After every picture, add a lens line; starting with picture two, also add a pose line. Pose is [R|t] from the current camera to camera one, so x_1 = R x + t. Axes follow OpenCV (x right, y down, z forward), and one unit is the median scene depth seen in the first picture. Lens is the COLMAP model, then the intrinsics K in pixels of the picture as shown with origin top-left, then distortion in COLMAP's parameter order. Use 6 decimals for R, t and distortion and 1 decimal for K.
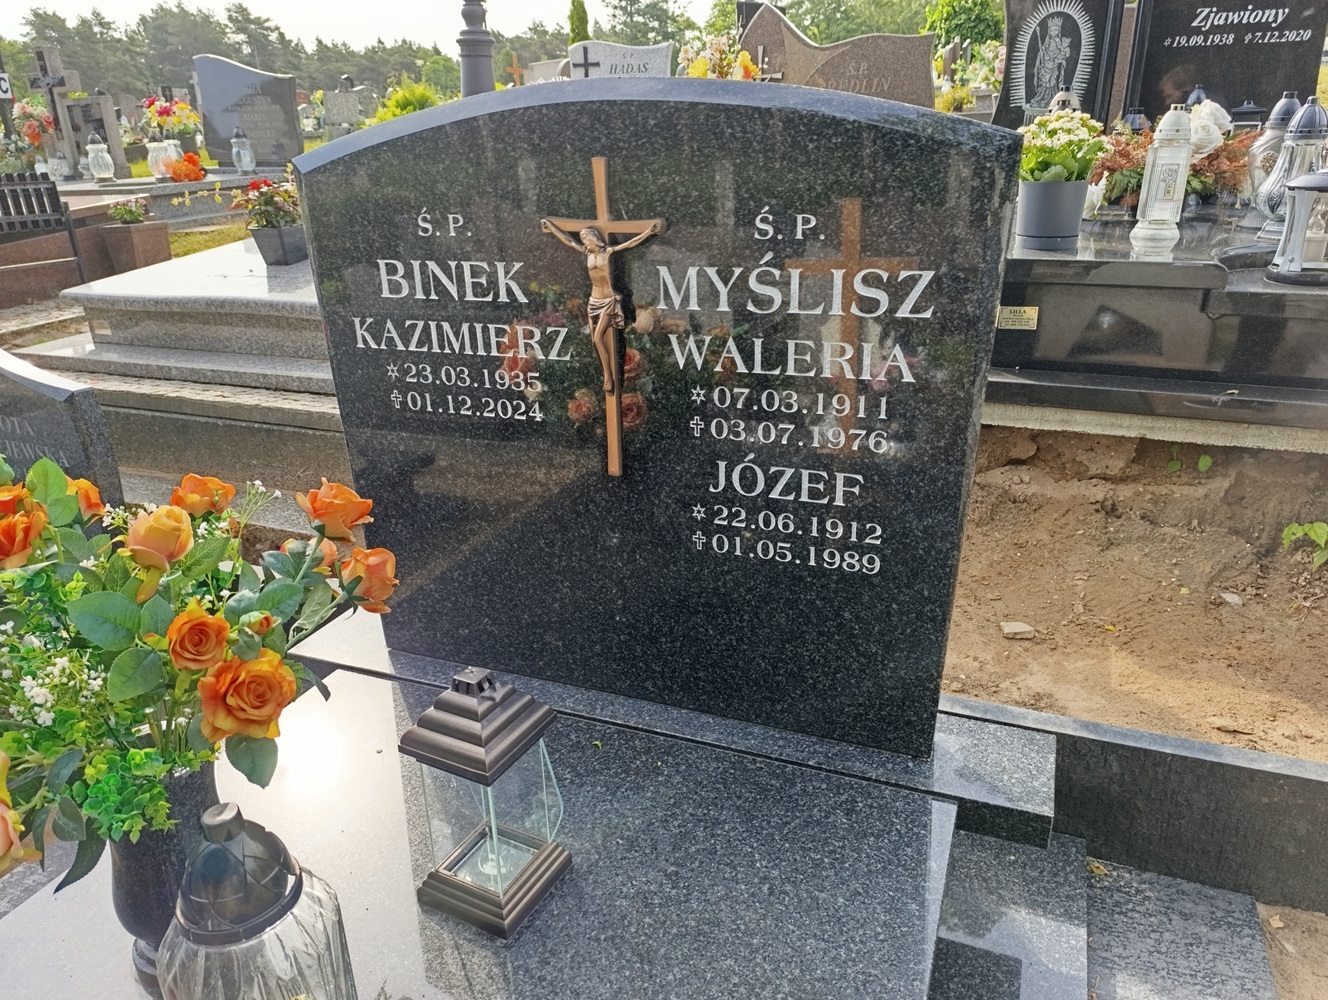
lens RADIAL K [[922.2, 0, 663.0], [0, 922.2, 493.4], [0, 0, 1]] dist [0.008722, -0.023649]
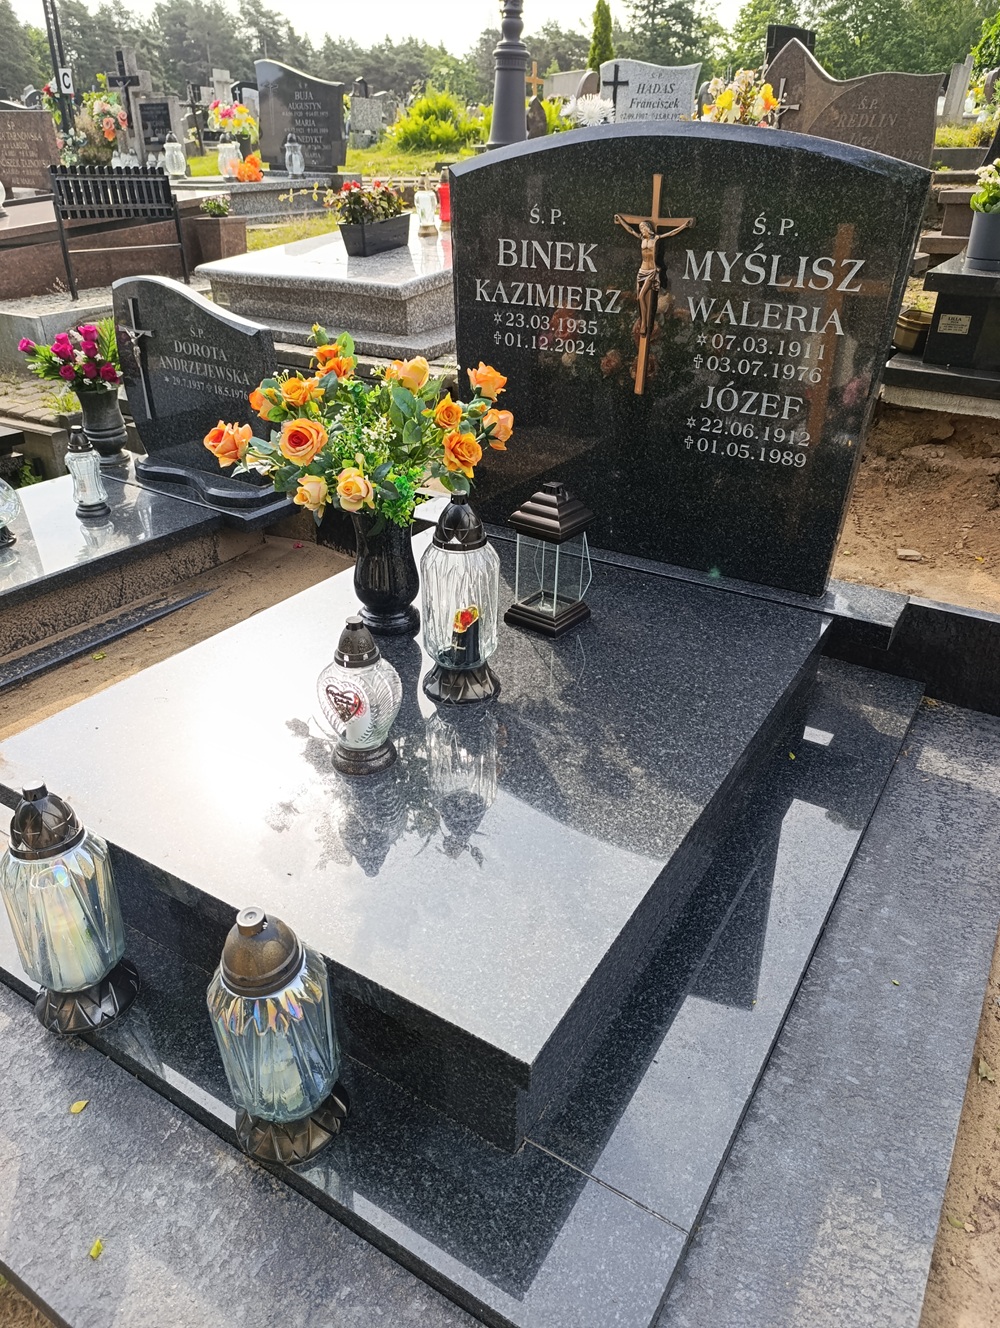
lens RADIAL K [[922.2, 0, 487.9], [0, 922.2, 673.7], [0, 0, 1]] dist [0.008722, -0.023649]
pose [[0.984739, 0.116671, -0.129135, -0.042617], [-0.096761, 0.983792, 0.150968, 0.208505], [0.144656, -0.136169, 0.980068, -0.551325]]
